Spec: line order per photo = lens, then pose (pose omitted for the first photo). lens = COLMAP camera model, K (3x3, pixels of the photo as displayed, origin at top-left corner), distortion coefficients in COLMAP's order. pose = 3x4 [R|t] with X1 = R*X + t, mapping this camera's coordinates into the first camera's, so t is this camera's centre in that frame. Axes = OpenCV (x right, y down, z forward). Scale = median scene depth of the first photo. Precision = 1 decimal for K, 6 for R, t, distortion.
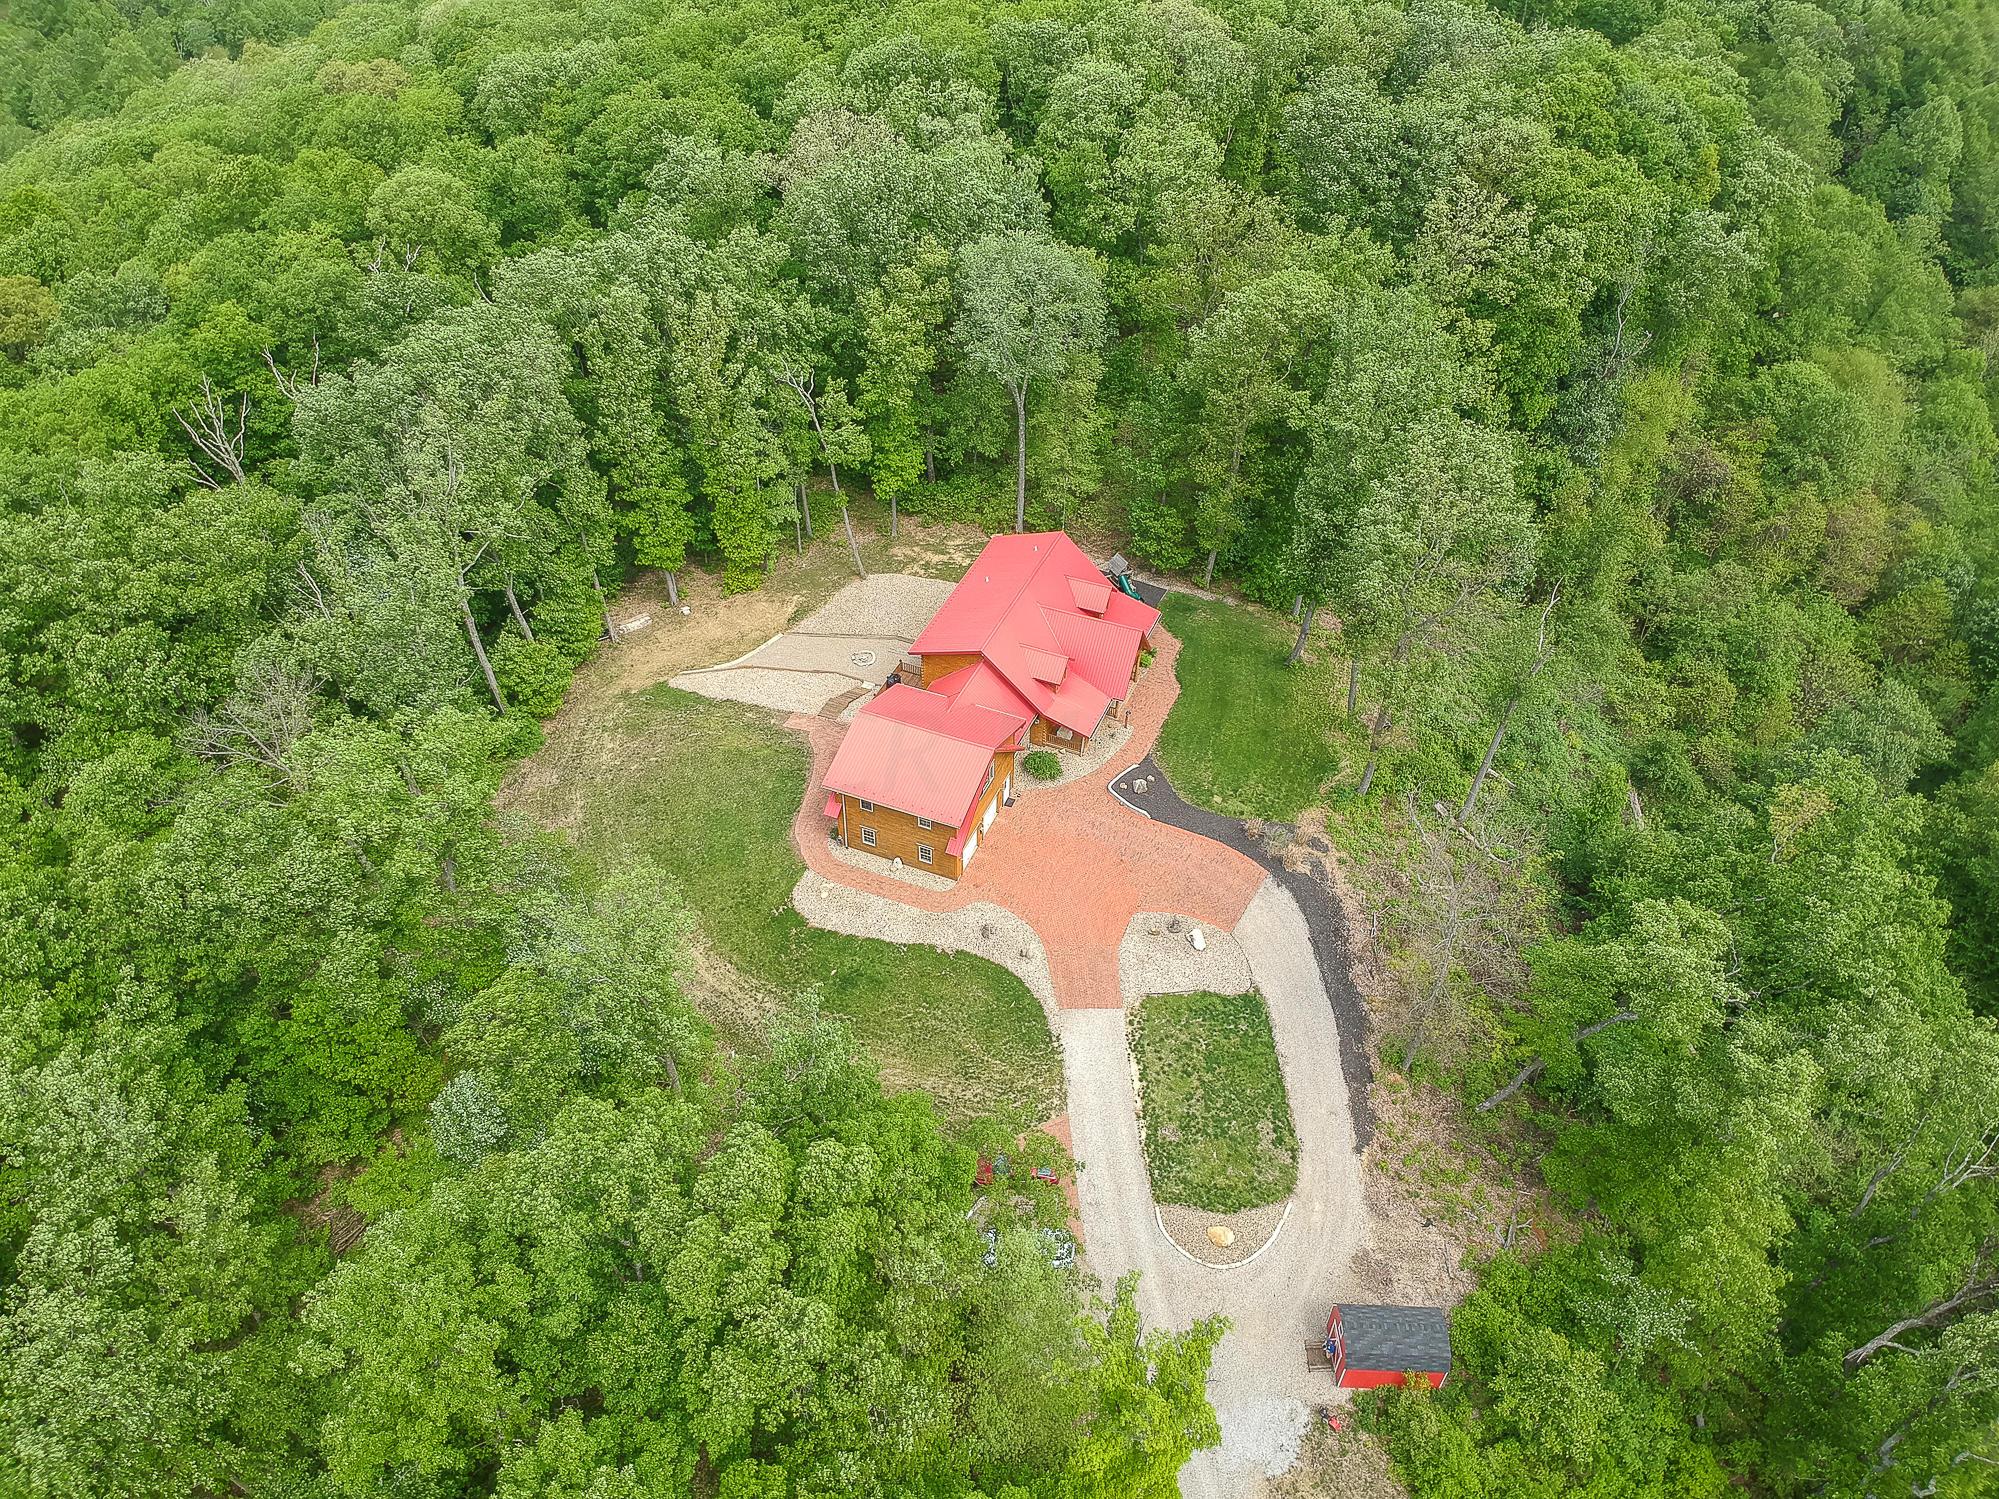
lens RADIAL K [[1436.6, 0, 999.5], [0, 1436.6, 749.5], [0, 0, 1]] dist [0.297104, -0.000842]
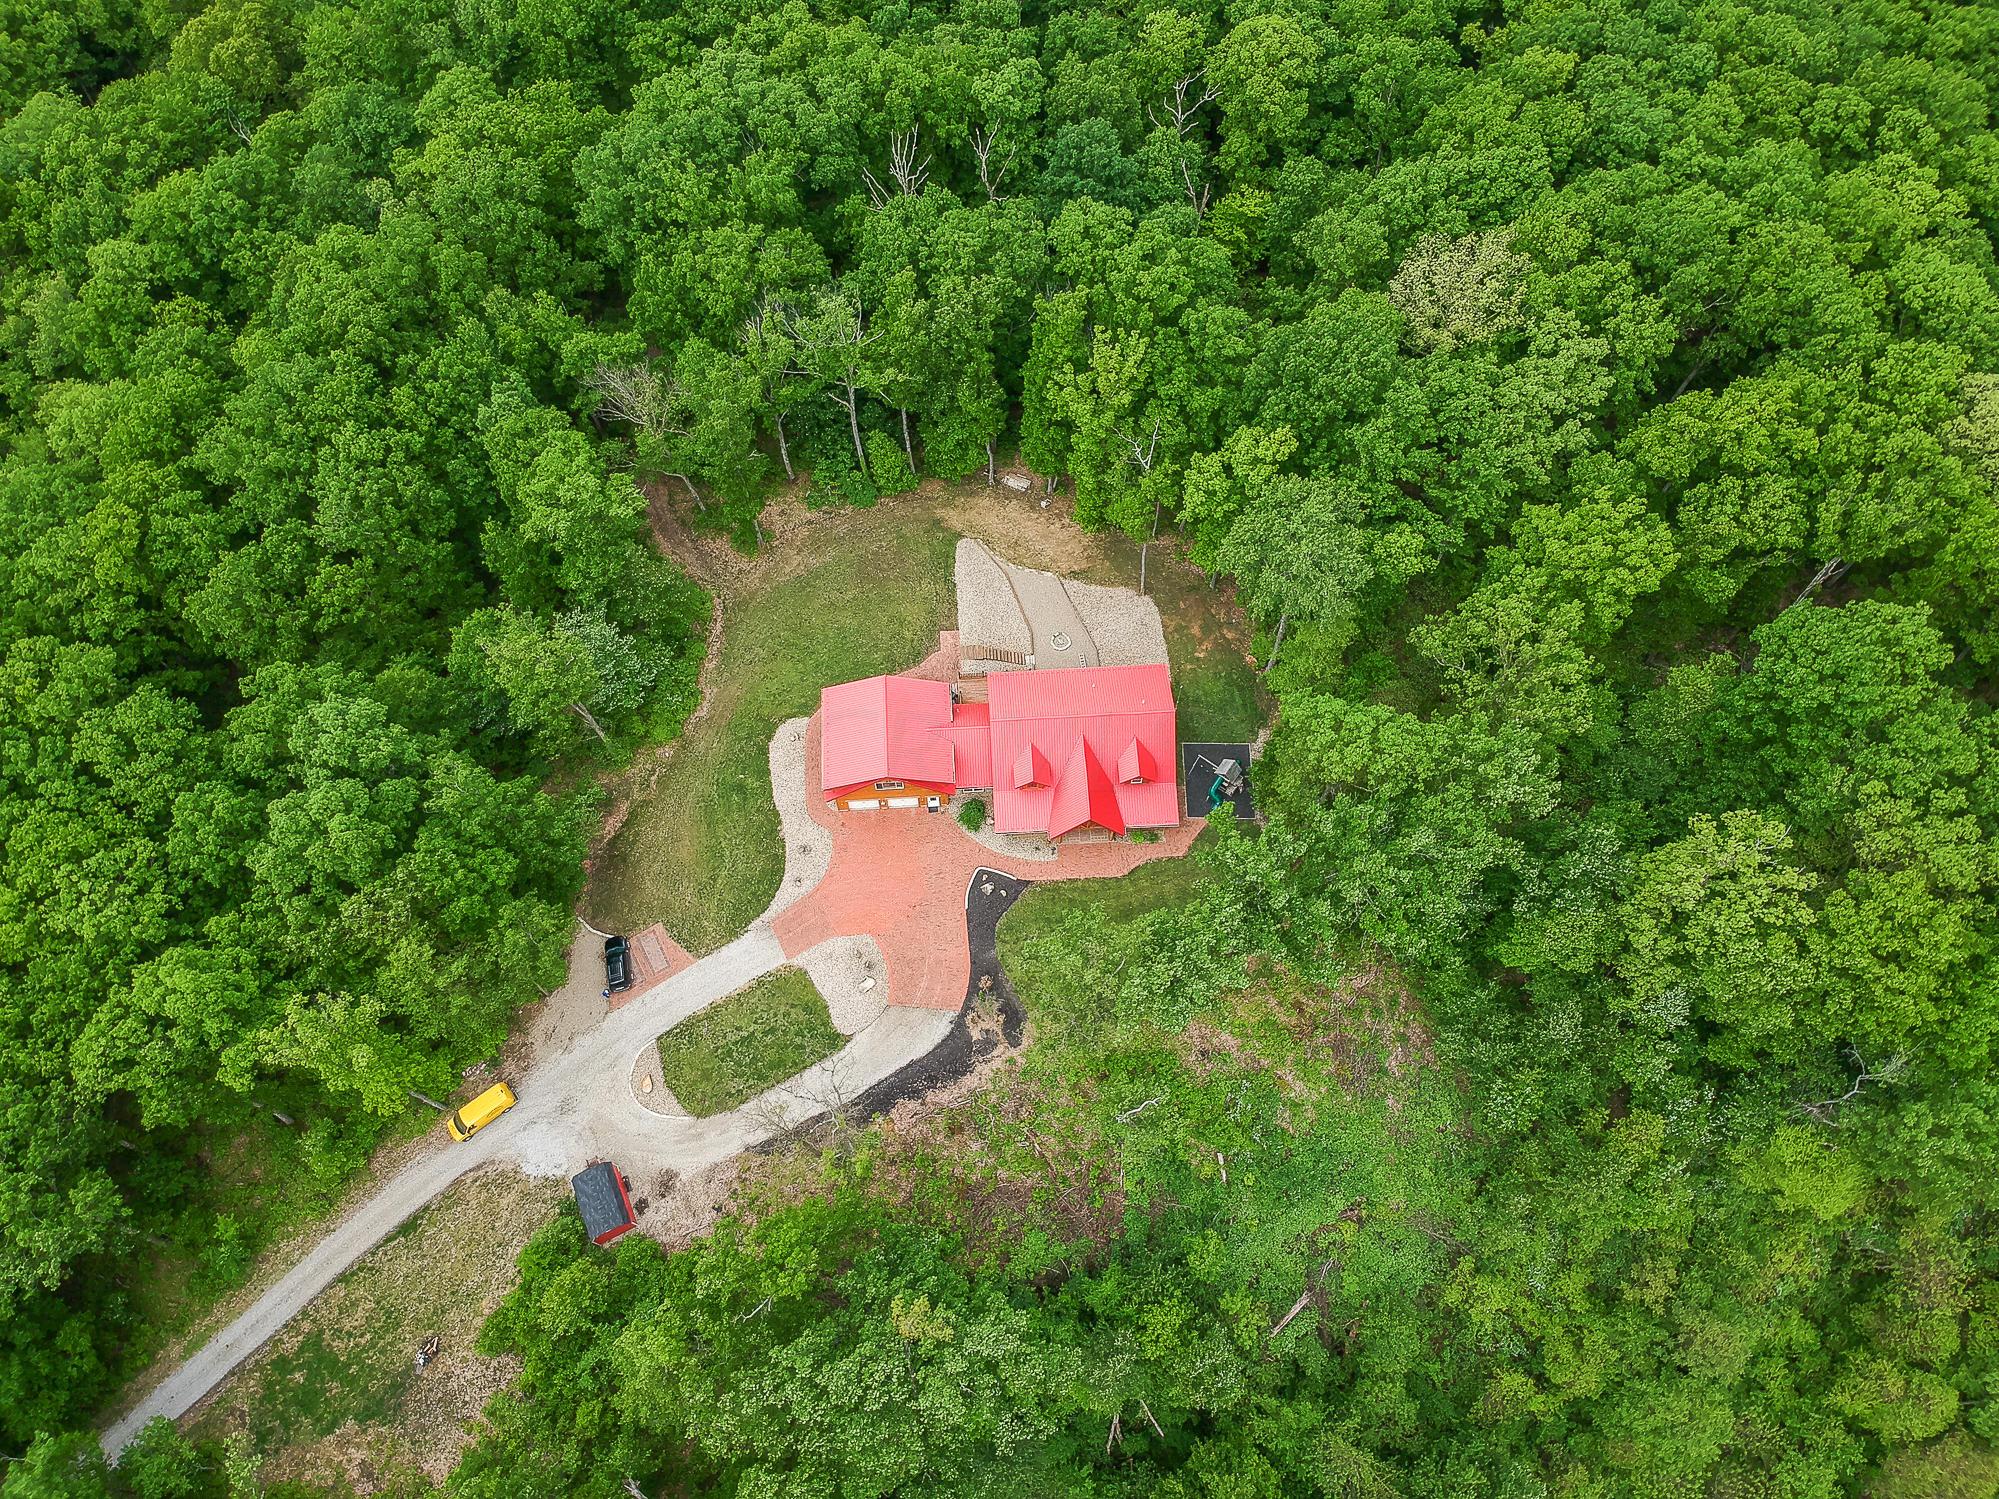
lens RADIAL K [[1436.6, 0, 999.5], [0, 1436.6, 749.5], [0, 0, 1]] dist [0.297104, -0.000842]
pose [[0.429091, 0.812003, -0.395641, 0.548262], [-0.592923, 0.583643, 0.554801, -0.819970], [0.681413, -0.003476, 0.731891, 0.108874]]
